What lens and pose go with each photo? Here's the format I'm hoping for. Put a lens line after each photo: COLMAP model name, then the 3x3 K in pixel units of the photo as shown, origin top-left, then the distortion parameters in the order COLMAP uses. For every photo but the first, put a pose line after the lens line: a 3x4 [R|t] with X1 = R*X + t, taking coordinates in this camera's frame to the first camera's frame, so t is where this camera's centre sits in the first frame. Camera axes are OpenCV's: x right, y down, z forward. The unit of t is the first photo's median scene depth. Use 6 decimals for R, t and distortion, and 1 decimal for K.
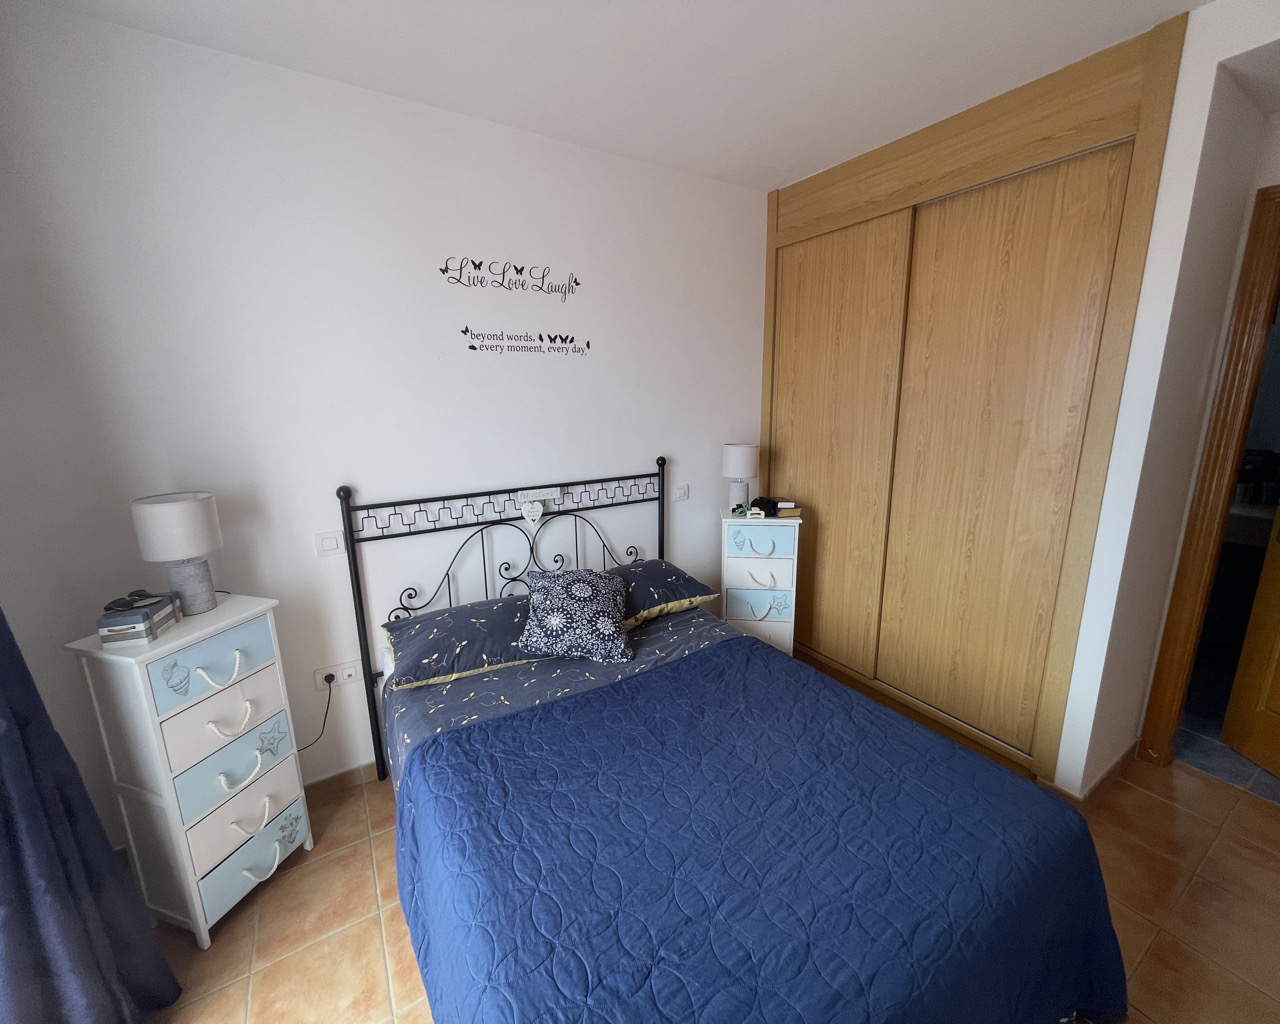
lens RADIAL K [[517.1, 0, 636.0], [0, 517.1, 501.3], [0, 0, 1]] dist [-0.003044, 0.001212]
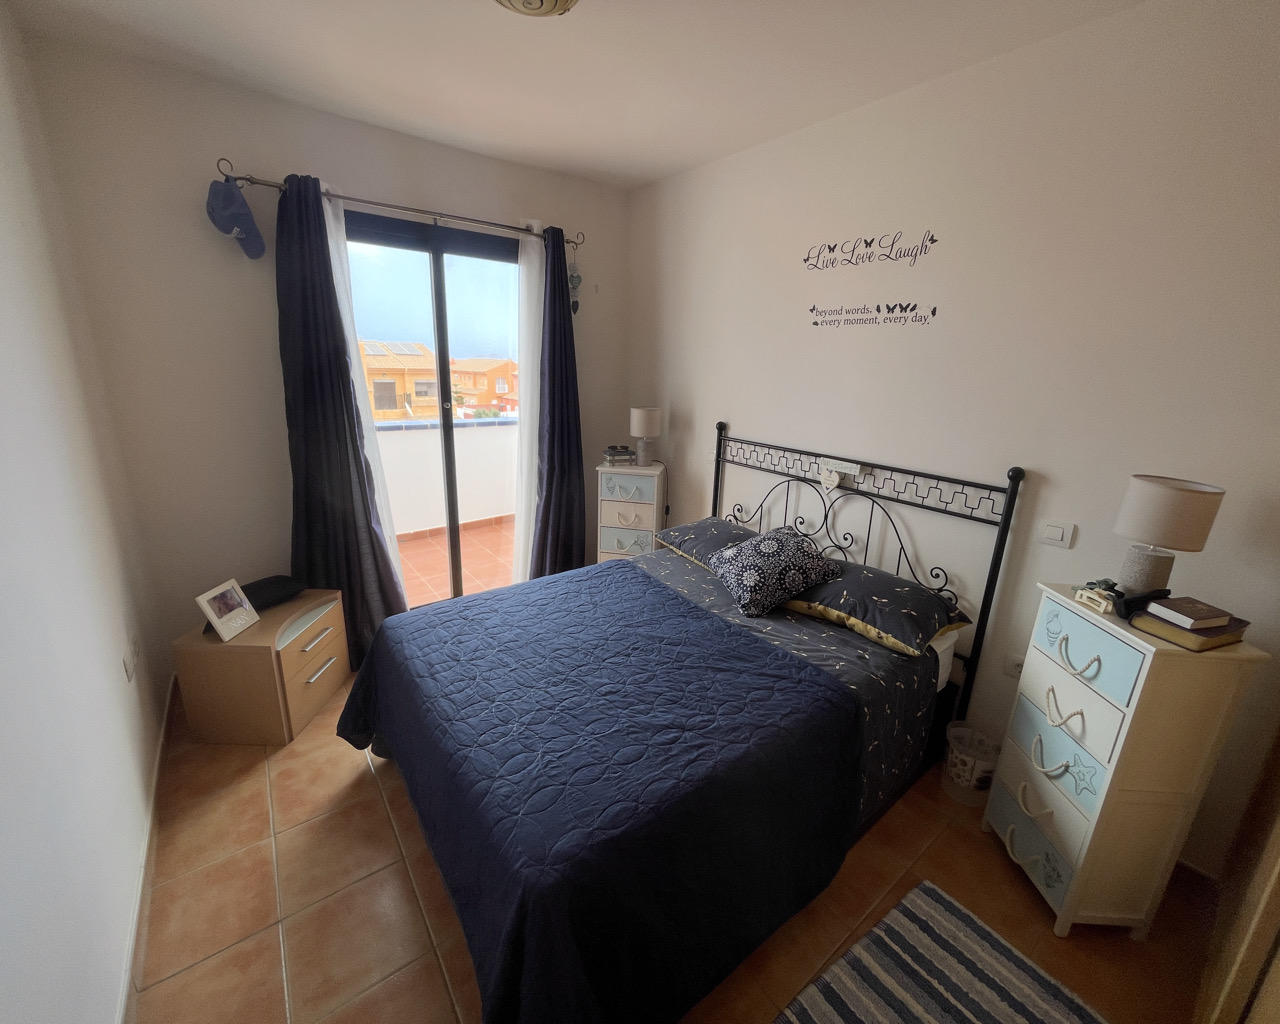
lens RADIAL K [[517.1, 0, 636.0], [0, 517.1, 501.3], [0, 0, 1]] dist [-0.003044, 0.001212]
pose [[0.093102, 0.277763, -0.956127, 0.810824], [-0.243359, 0.937520, 0.248661, -0.109812], [0.965458, 0.209531, 0.154881, 0.493259]]
